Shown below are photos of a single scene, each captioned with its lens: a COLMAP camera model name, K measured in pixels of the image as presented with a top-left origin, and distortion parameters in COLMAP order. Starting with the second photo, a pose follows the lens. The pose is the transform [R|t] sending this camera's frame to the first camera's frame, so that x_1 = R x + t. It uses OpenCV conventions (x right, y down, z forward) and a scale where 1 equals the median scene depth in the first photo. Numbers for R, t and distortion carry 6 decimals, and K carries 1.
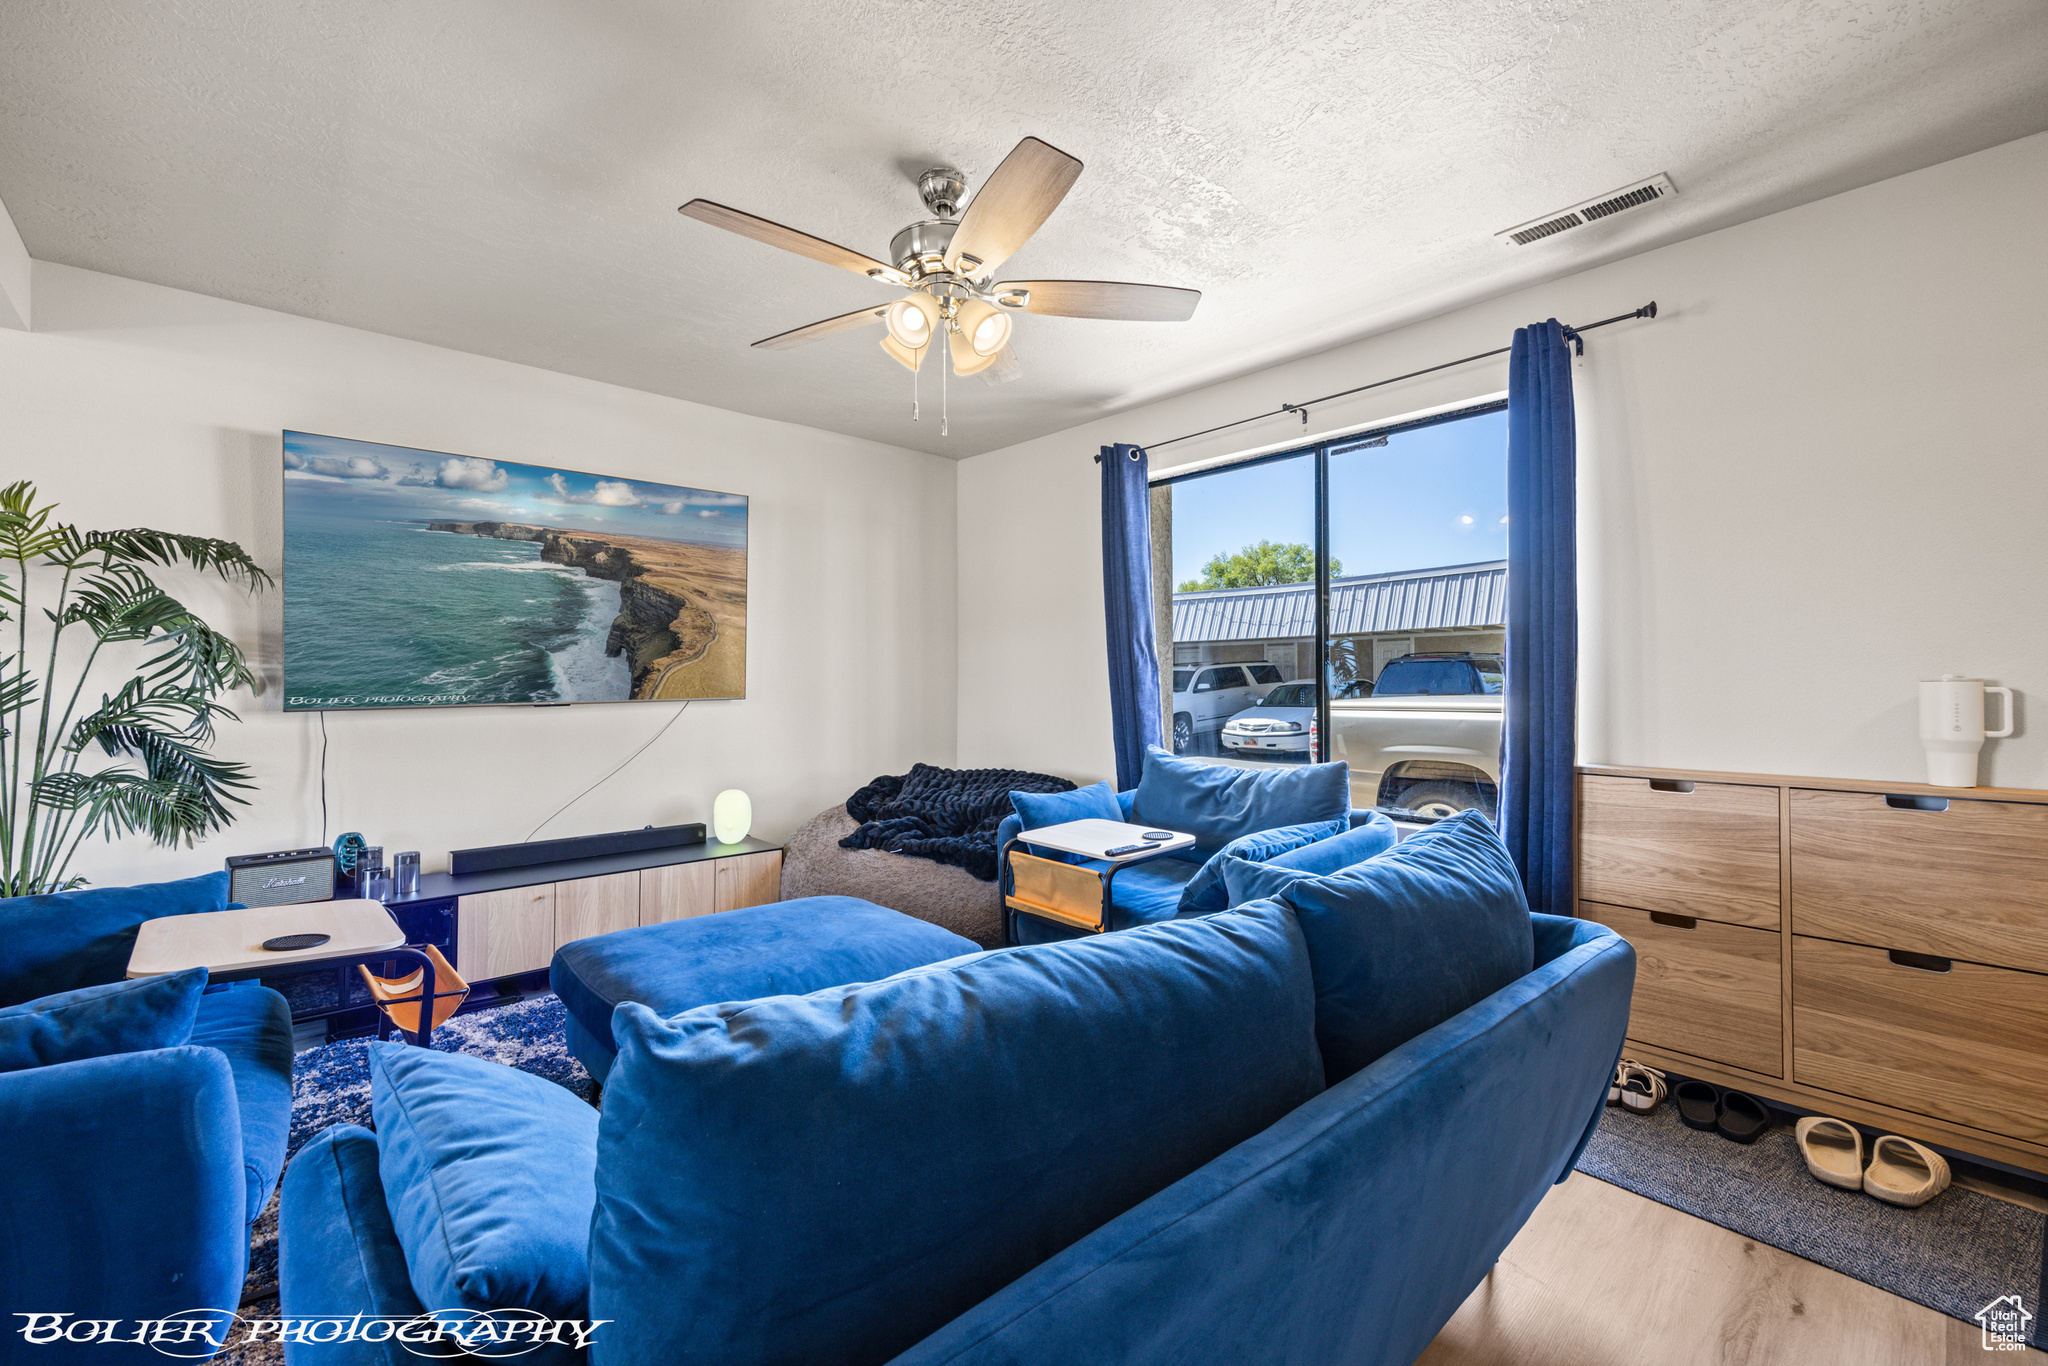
lens RADIAL K [[855.0, 0, 1021.3], [0, 855.0, 676.6], [0, 0, 1]] dist [0.003049, 0.000276]
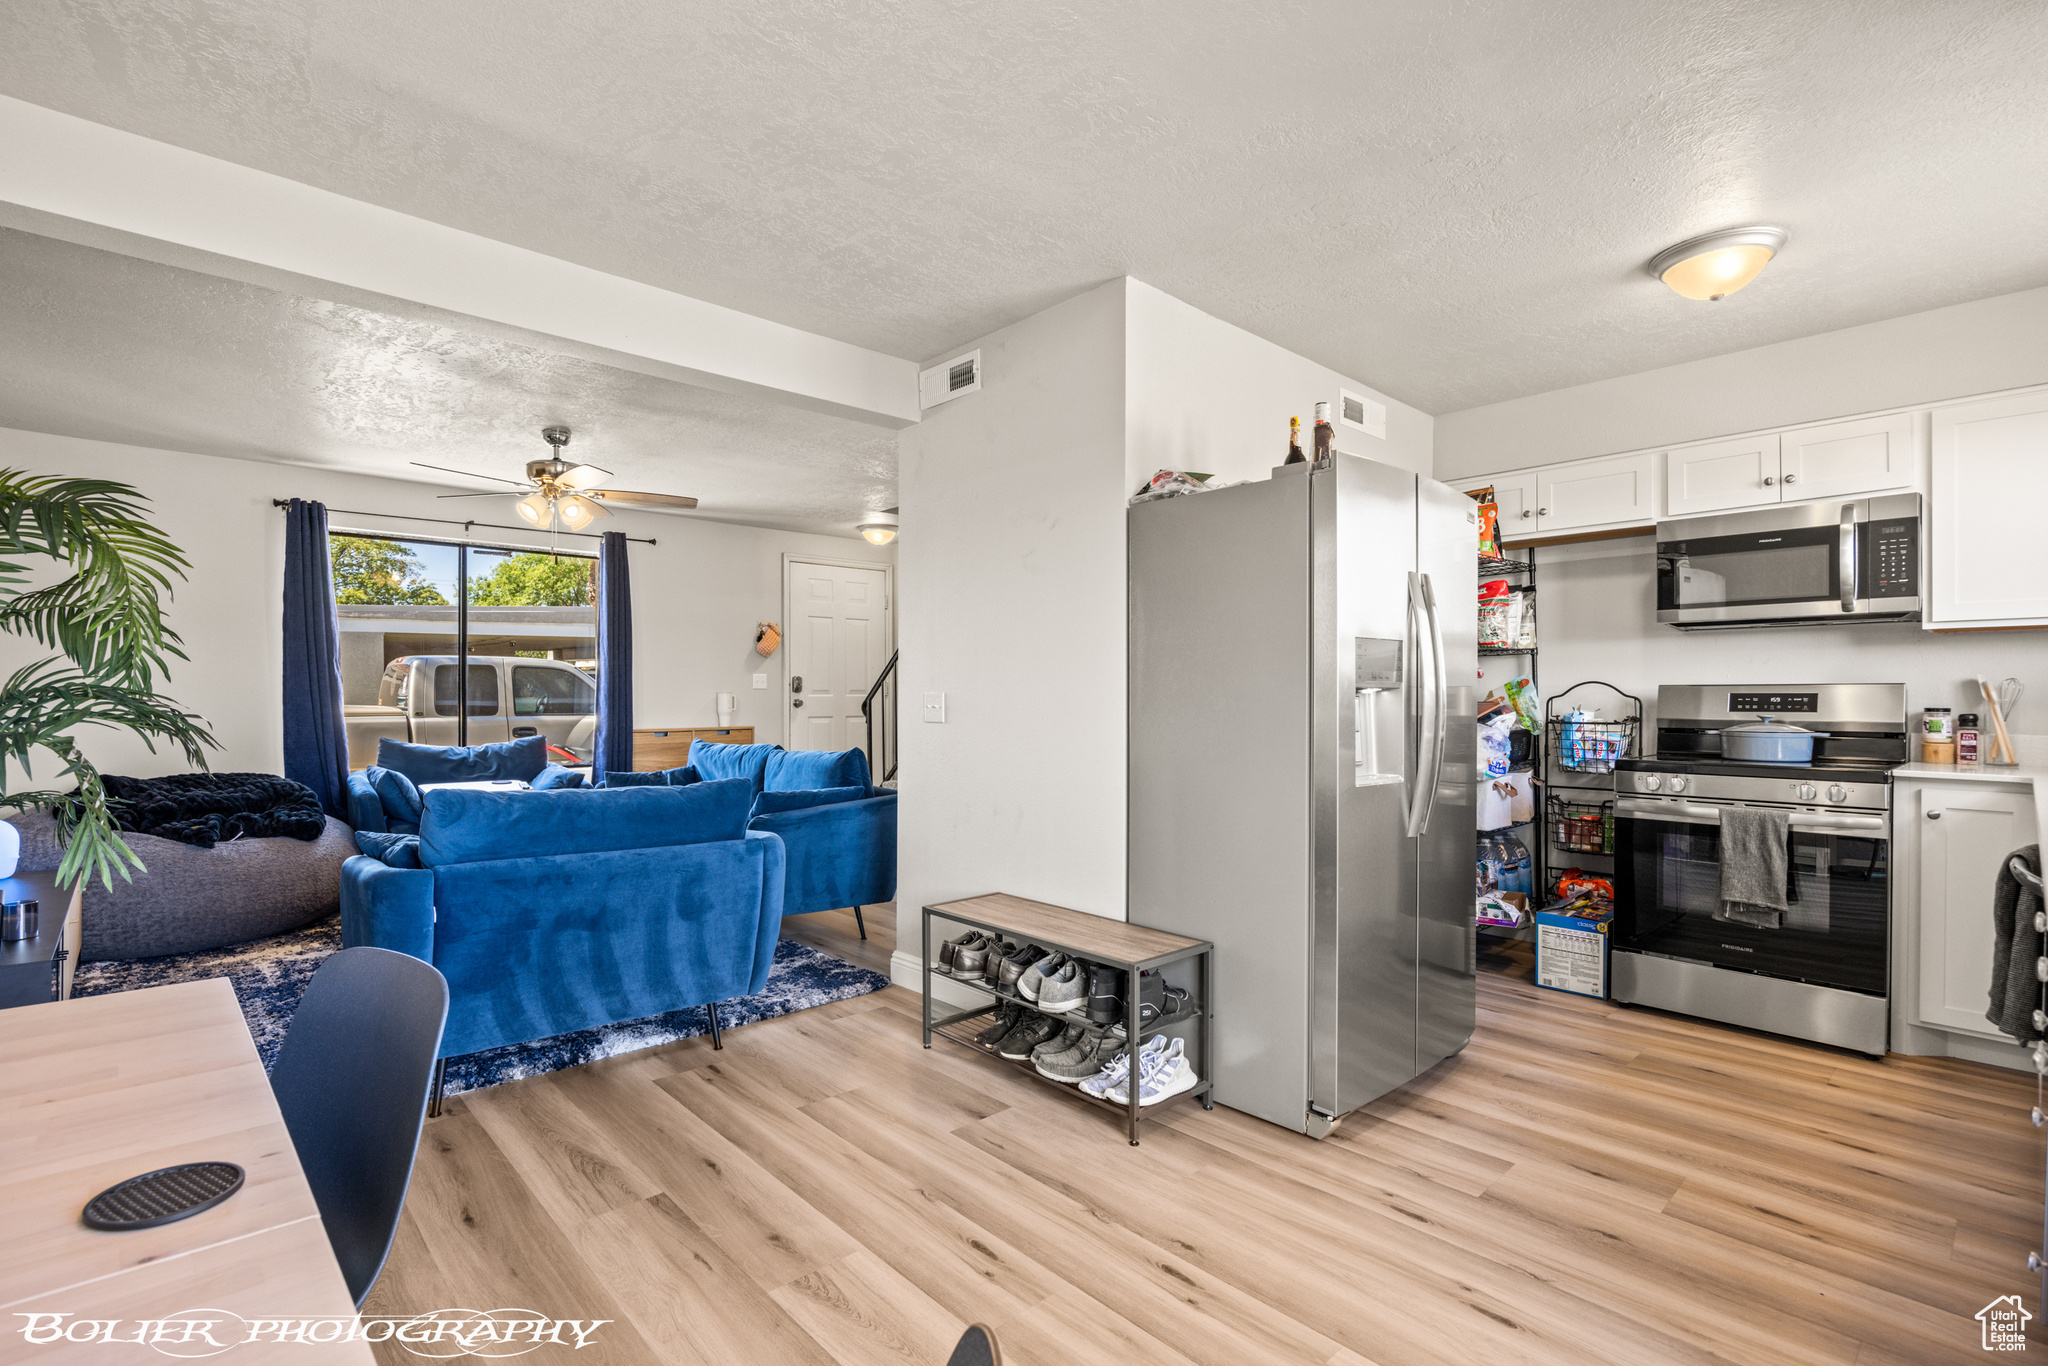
lens RADIAL K [[966.2, 0, 1008.3], [0, 966.2, 697.0], [0, 0, 1]] dist [-0.011281, -0.000545]
pose [[-0.015700, -0.004797, 0.999865, -2.112583], [-0.009545, 0.999944, 0.004647, -0.006006], [-0.999831, -0.009471, -0.015745, 0.020661]]
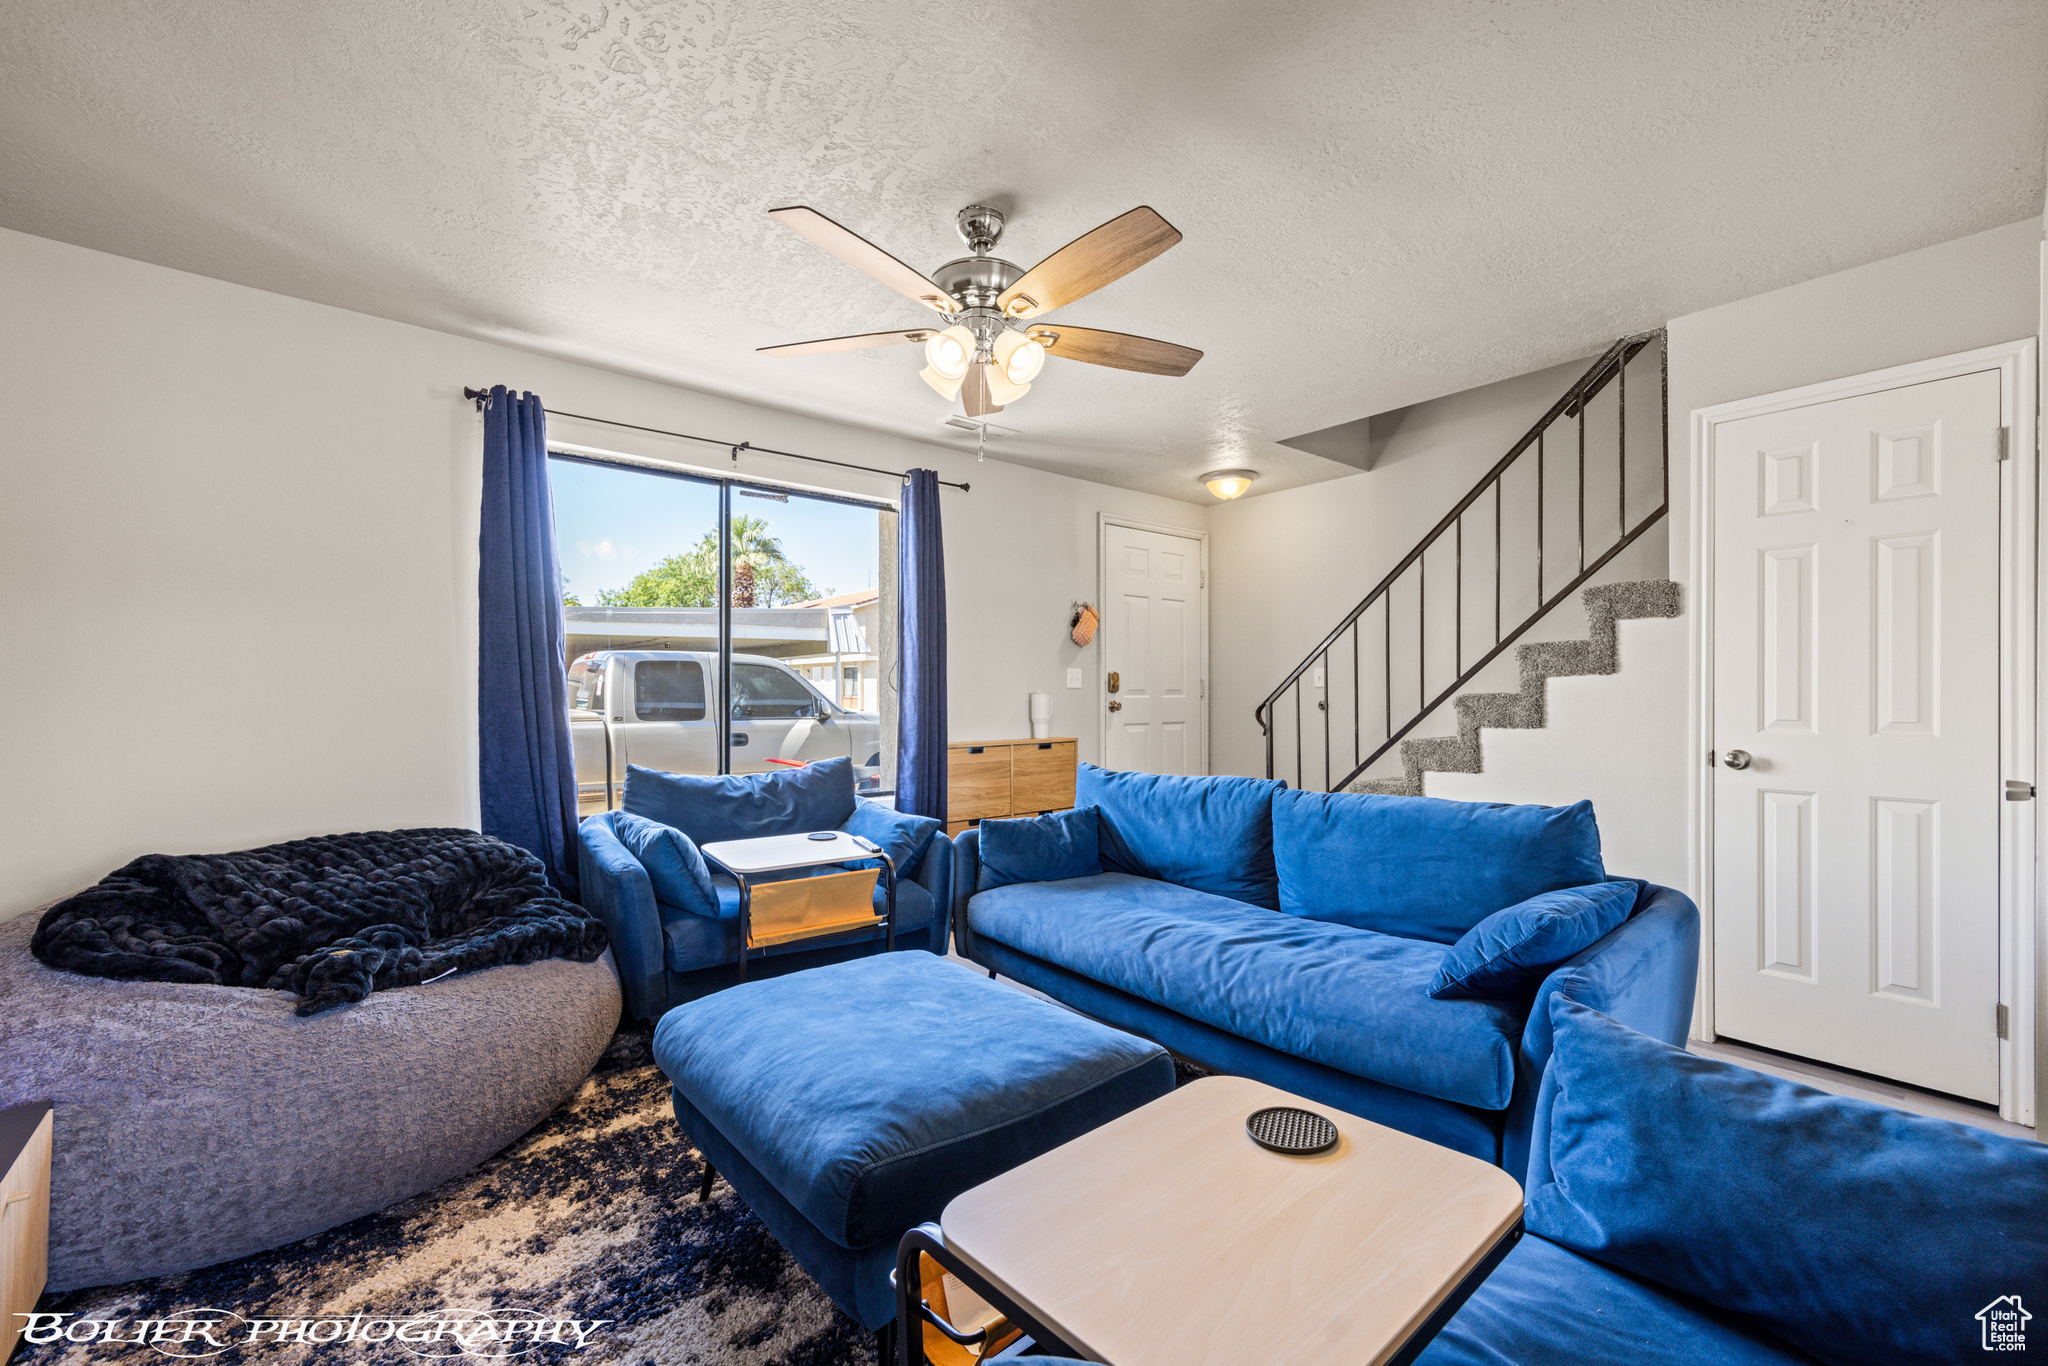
lens RADIAL K [[855.0, 0, 1036.4], [0, 855.0, 690.3], [0, 0, 1]] dist [0.003049, 0.000276]
pose [[0.024499, 0.002121, 0.999698, -1.085056], [-0.008015, 0.999966, -0.001925, 0.000660], [-0.999668, -0.007966, 0.024515, 0.827880]]
